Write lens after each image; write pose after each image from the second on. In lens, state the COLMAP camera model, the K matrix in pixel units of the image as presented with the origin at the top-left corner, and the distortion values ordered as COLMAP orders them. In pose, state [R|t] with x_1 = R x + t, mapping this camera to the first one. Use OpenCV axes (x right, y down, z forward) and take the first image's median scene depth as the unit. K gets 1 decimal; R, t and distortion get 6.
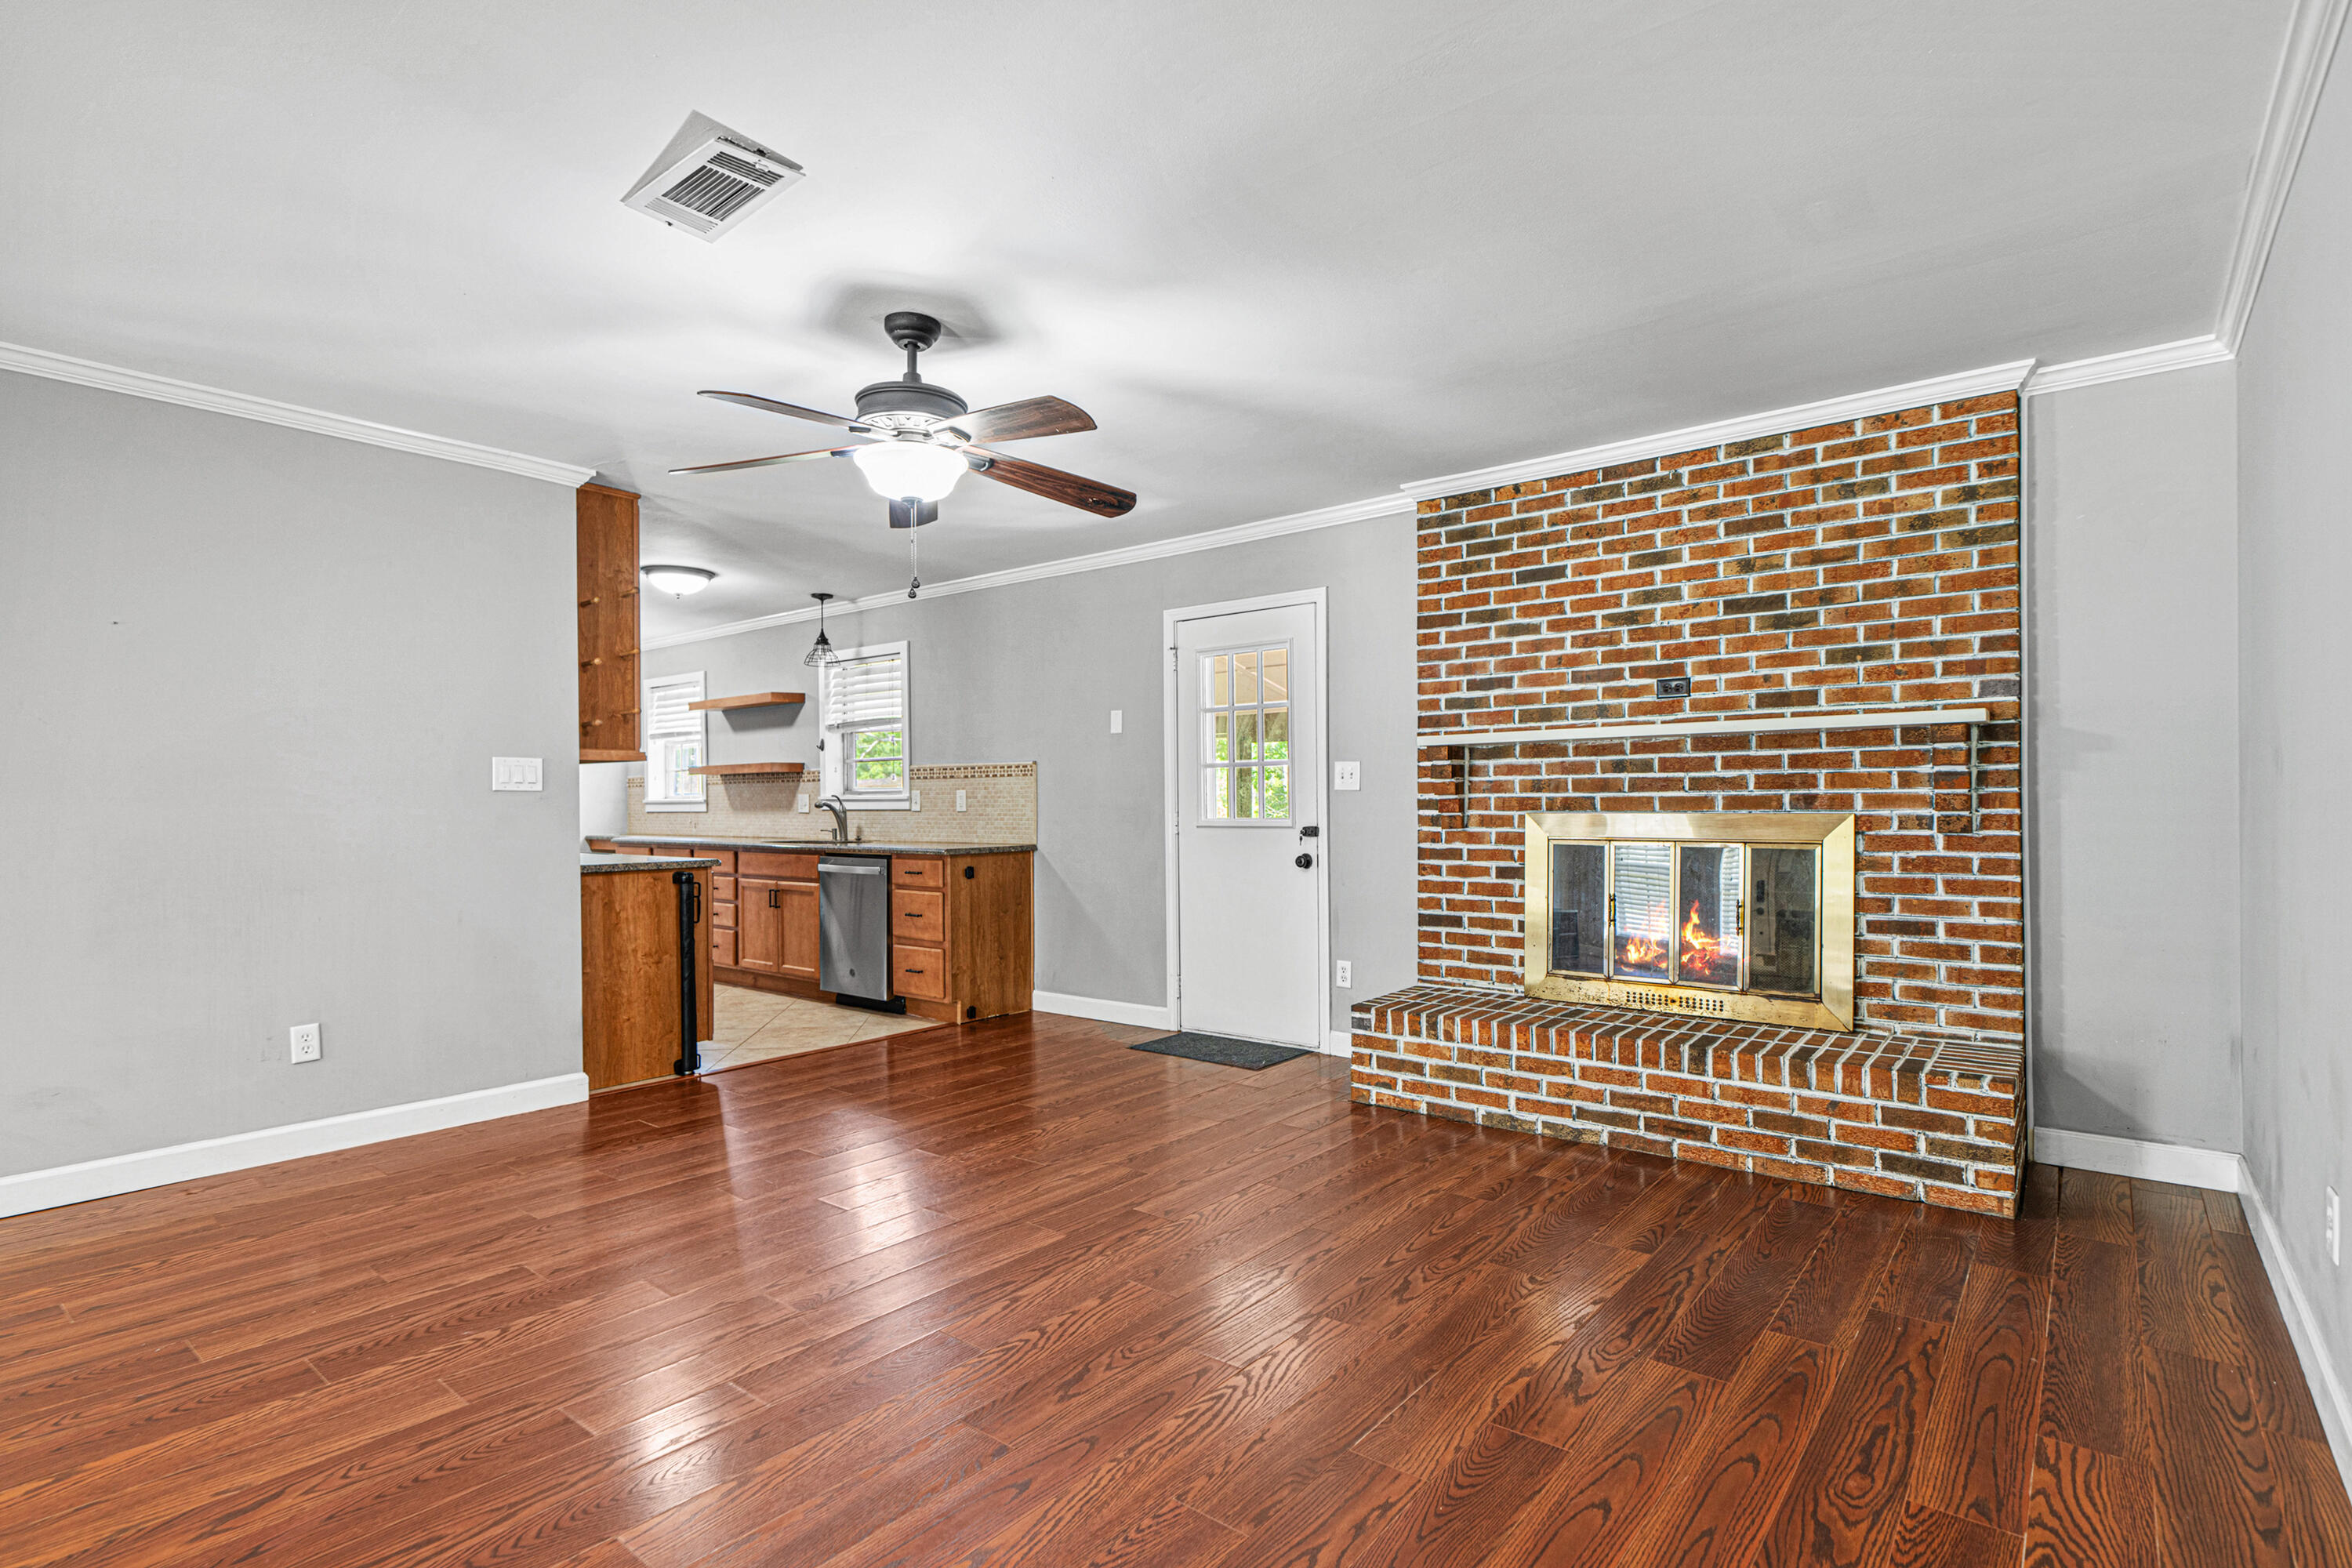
lens RADIAL K [[1140.5, 0, 1163.8], [0, 1140.5, 801.4], [0, 0, 1]] dist [0.001720, -0.000072]
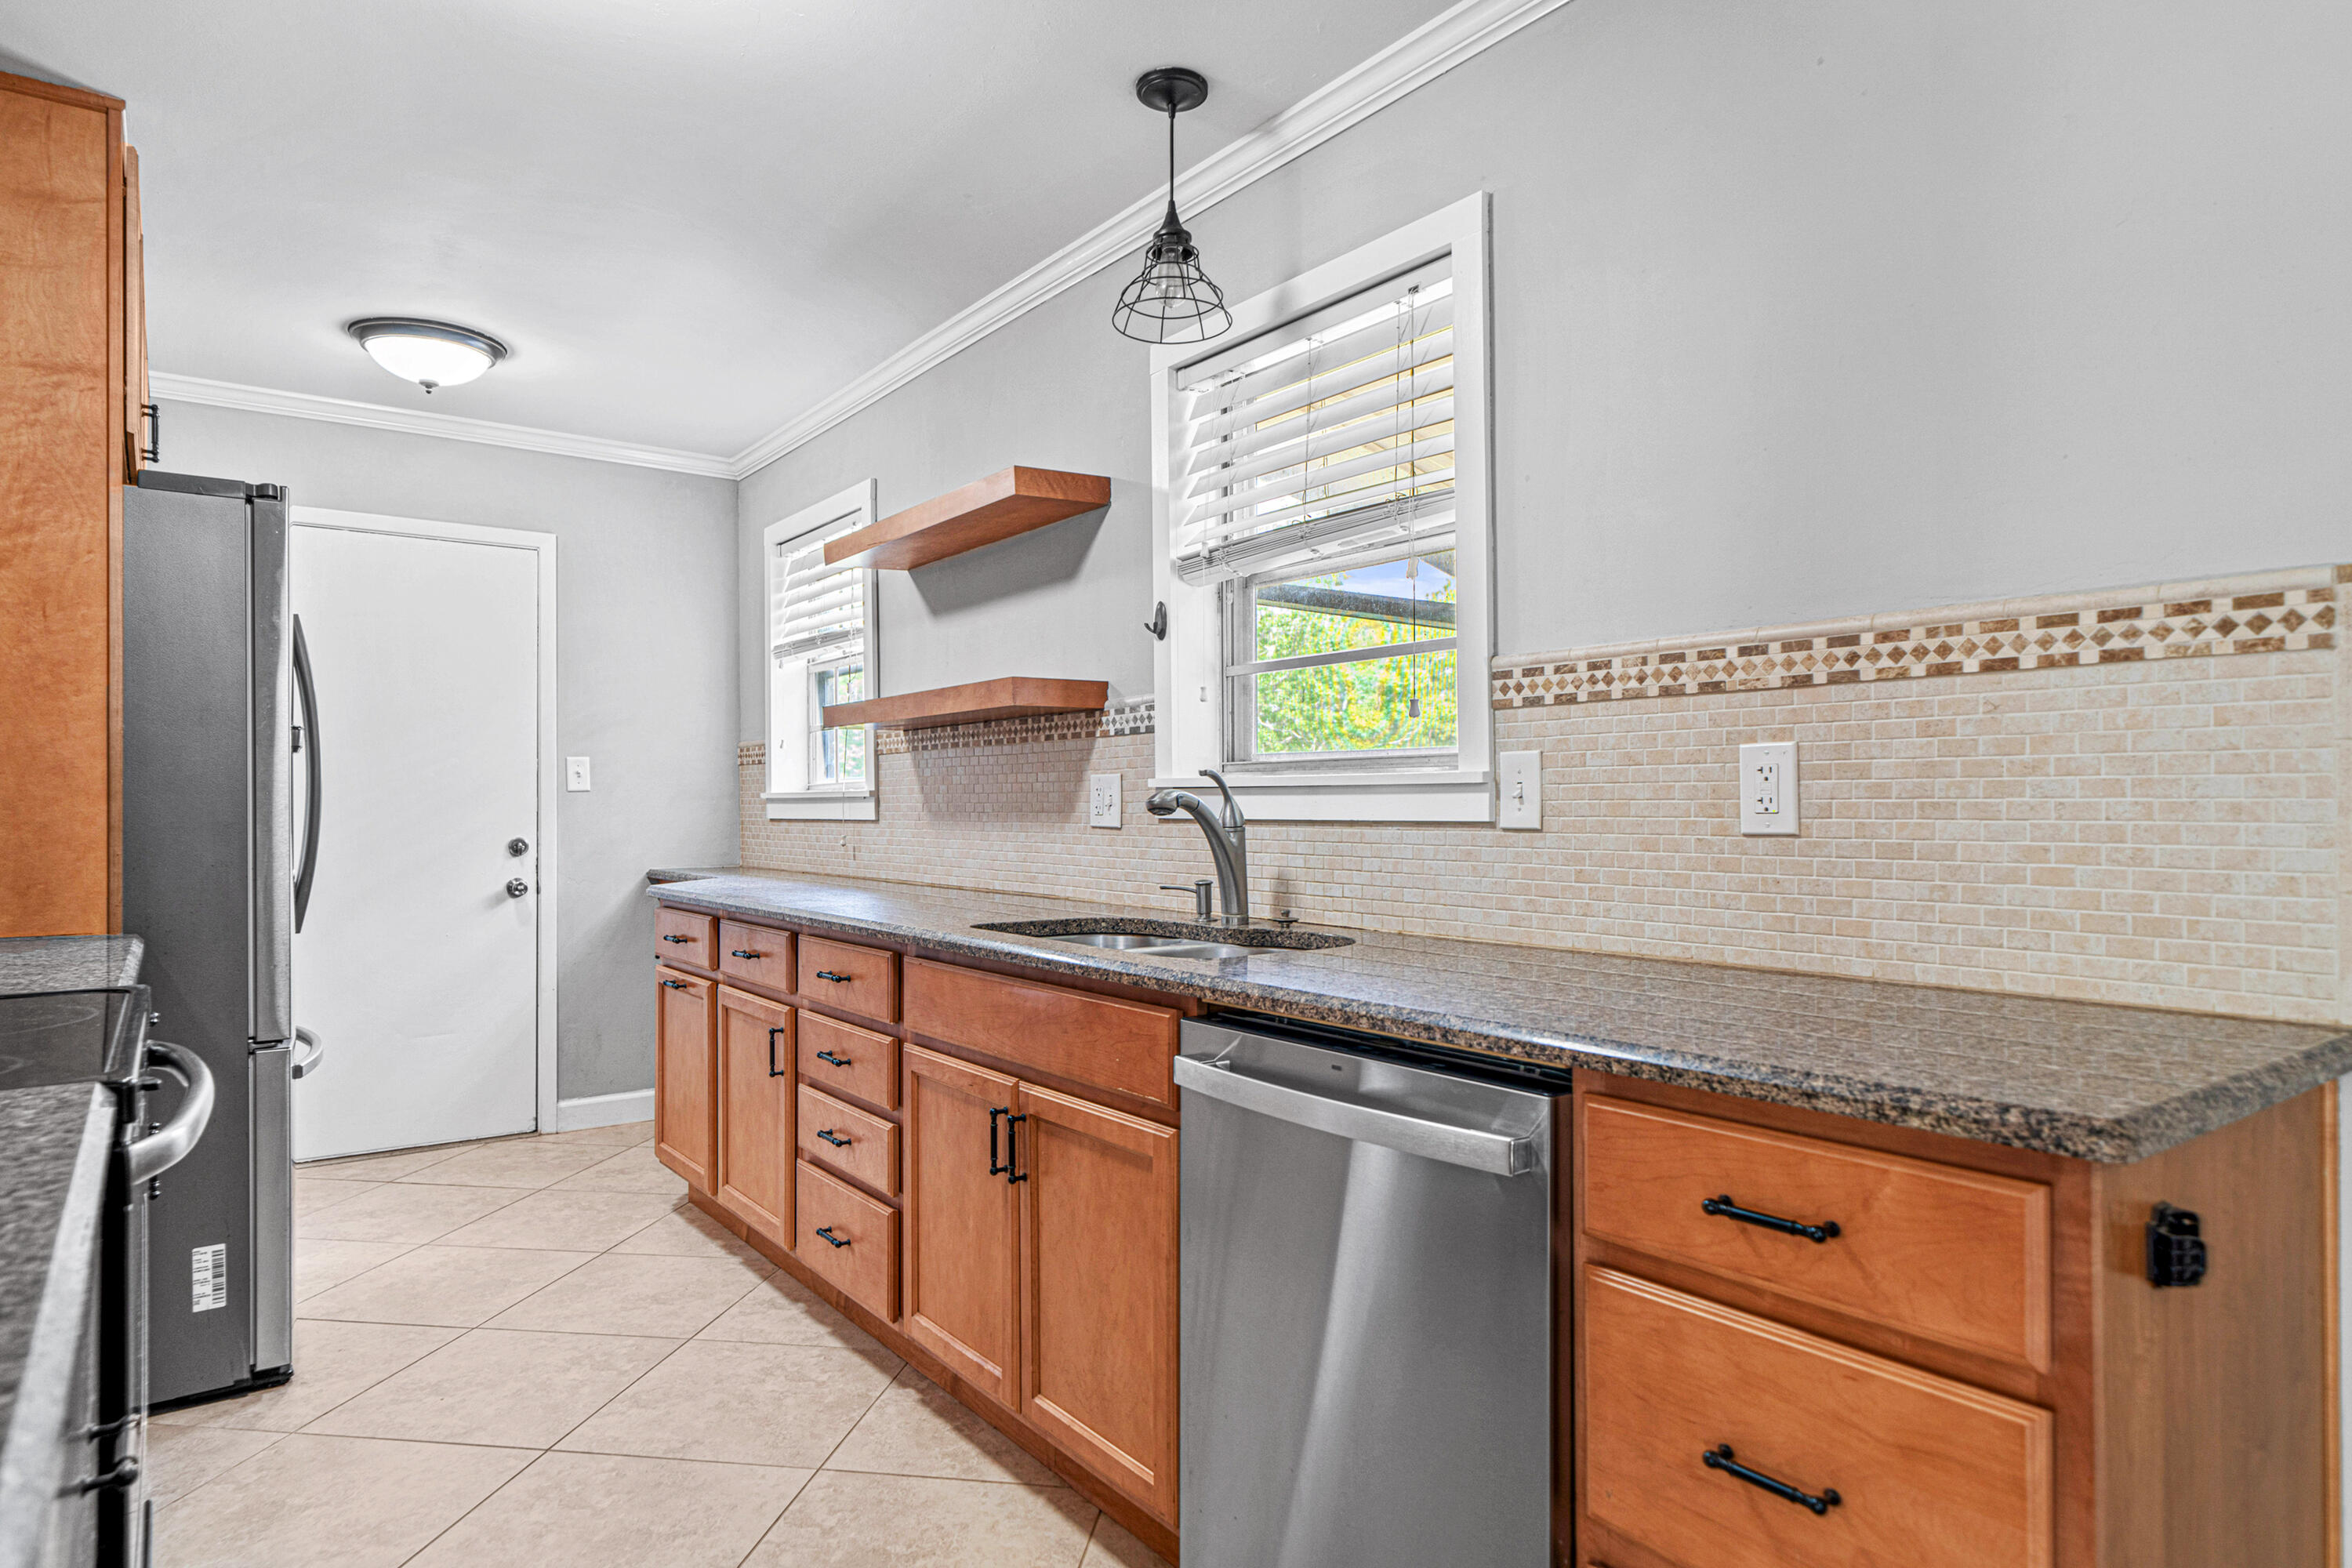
lens RADIAL K [[1352.6, 0, 1168.7], [0, 1352.6, 797.1], [0, 0, 1]] dist [-0.001031, -0.000487]
pose [[0.969231, 0.002600, -0.246140, -0.362726], [-0.003492, 0.999989, -0.003185, 0.004200], [0.246129, 0.003946, 0.969229, 1.123764]]
